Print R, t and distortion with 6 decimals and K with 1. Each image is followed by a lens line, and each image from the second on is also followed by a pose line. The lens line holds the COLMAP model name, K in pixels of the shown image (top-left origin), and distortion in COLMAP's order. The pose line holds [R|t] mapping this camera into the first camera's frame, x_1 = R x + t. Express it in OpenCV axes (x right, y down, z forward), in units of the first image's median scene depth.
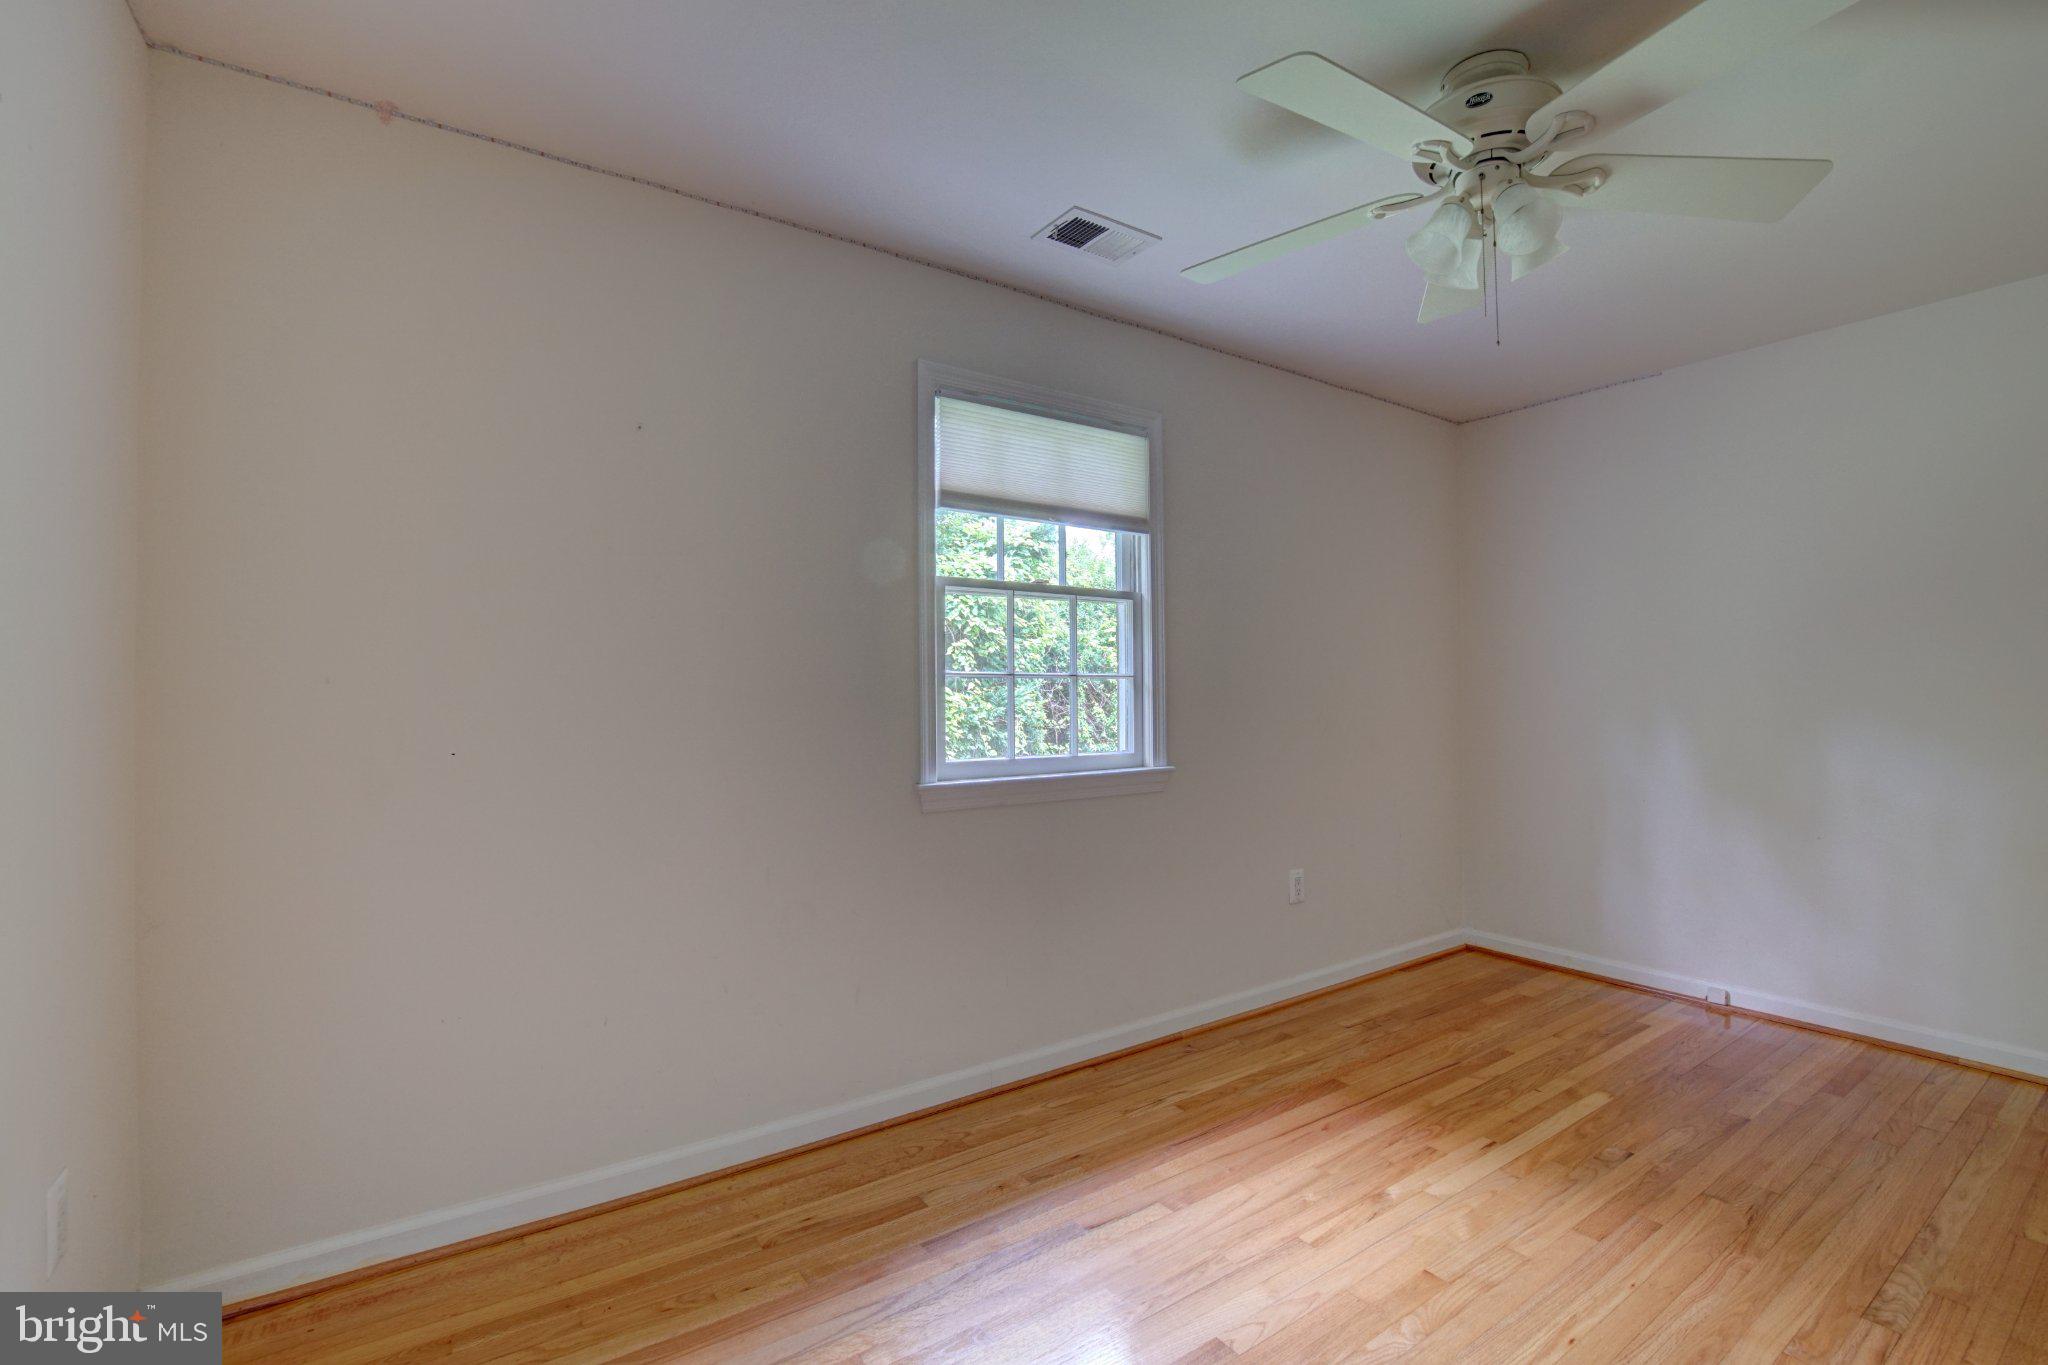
lens RADIAL K [[929.1, 0, 1028.0], [0, 929.1, 670.7], [0, 0, 1]] dist [-0.031506, 0.000020]
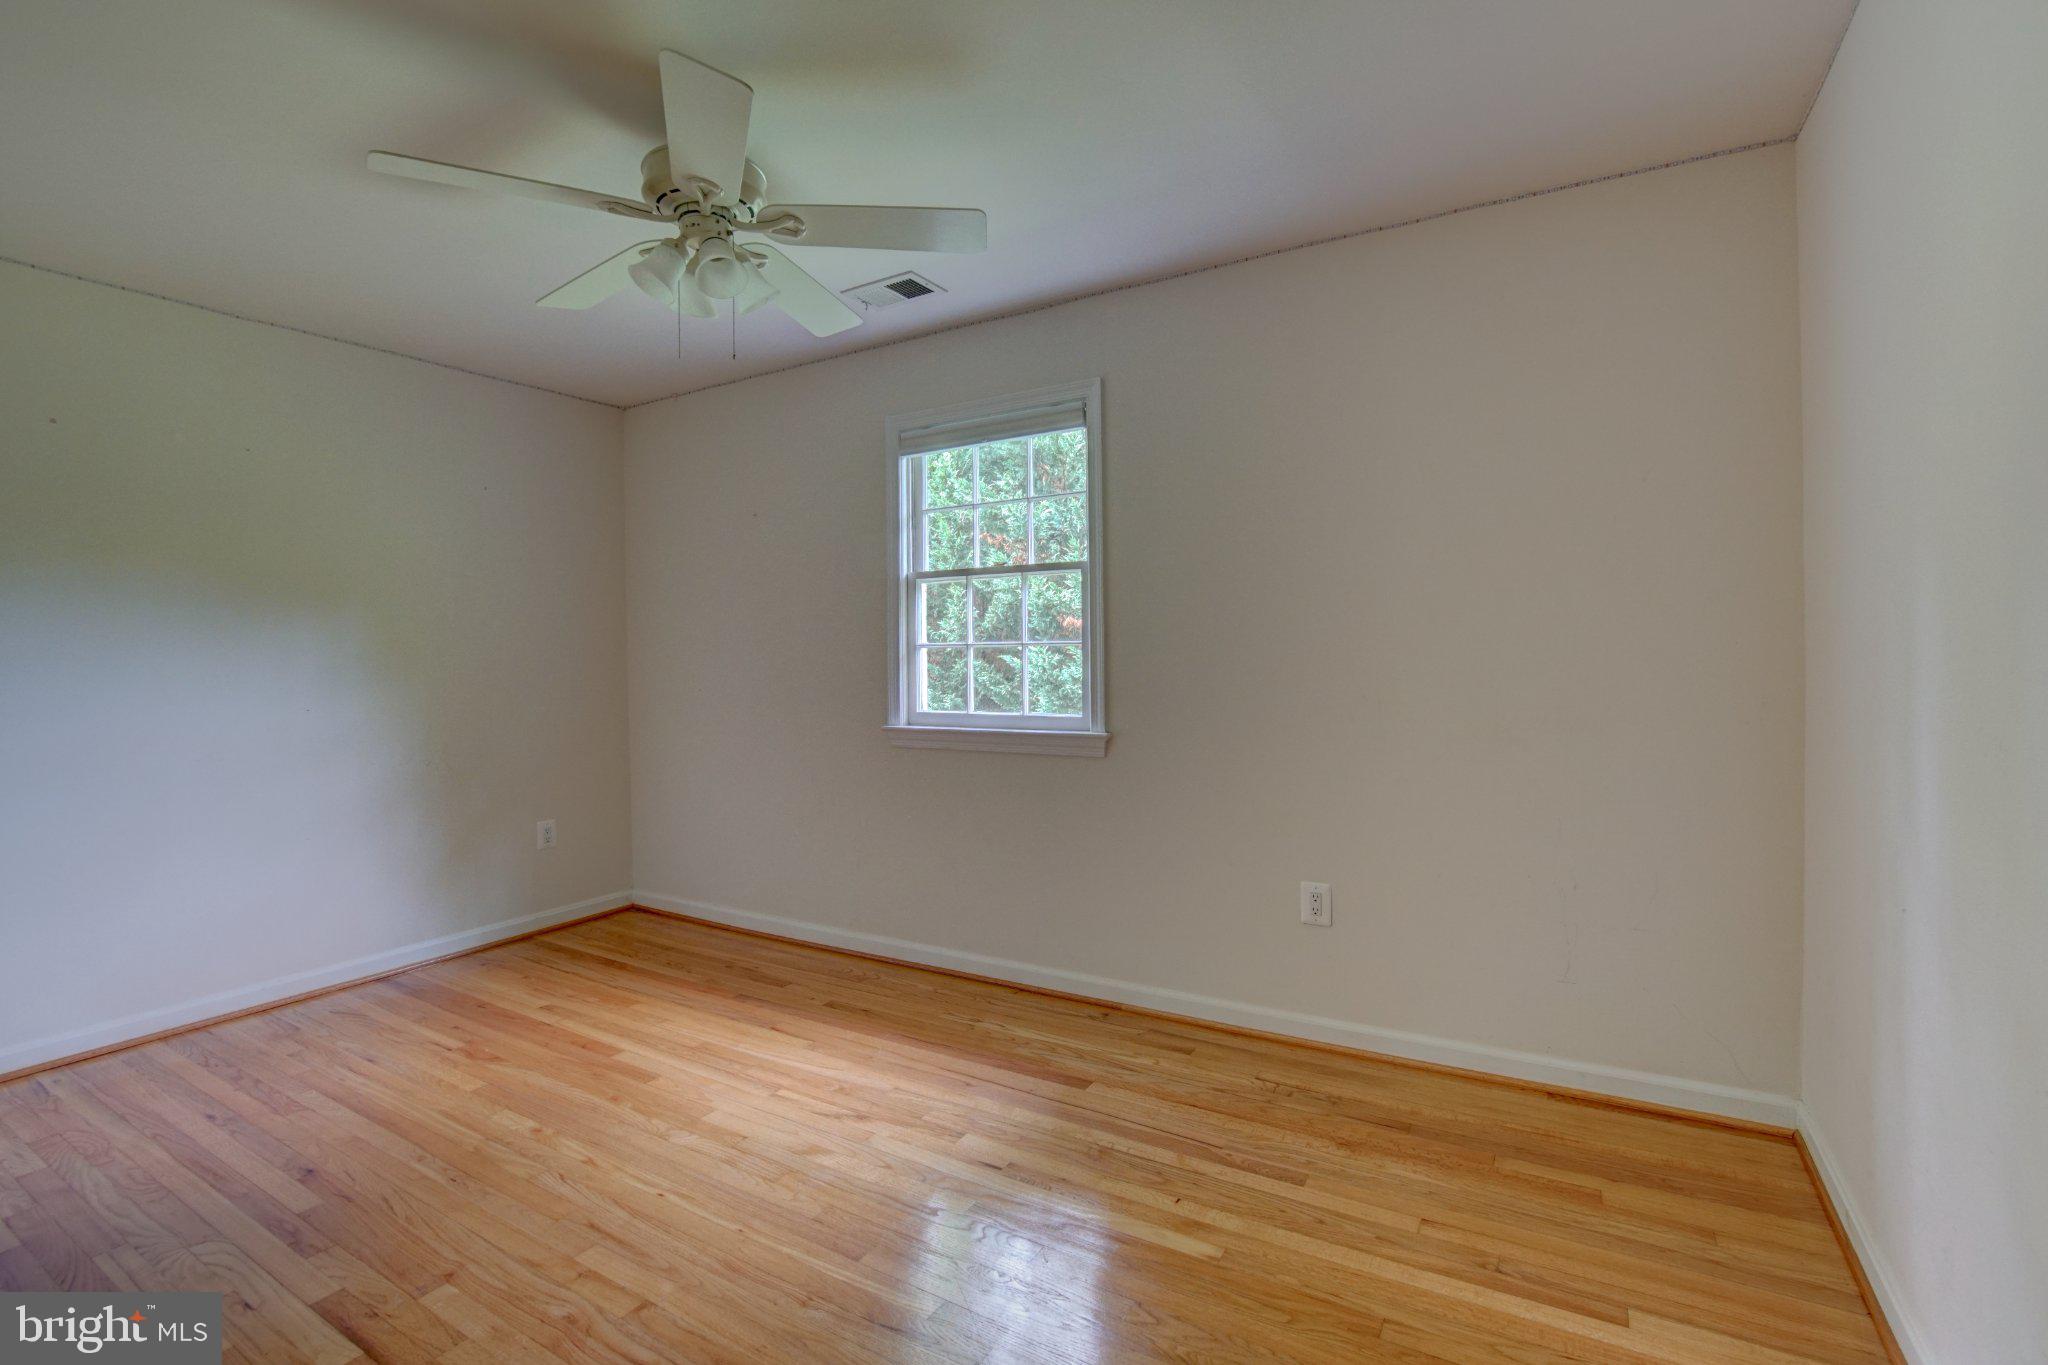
lens RADIAL K [[929.1, 0, 1028.0], [0, 929.1, 670.7], [0, 0, 1]] dist [-0.031506, 0.000020]
pose [[0.391928, 0.004673, -0.919984, 1.078768], [0.029616, 0.999405, 0.017693, 0.016452], [0.919519, -0.034181, 0.391556, 0.559280]]
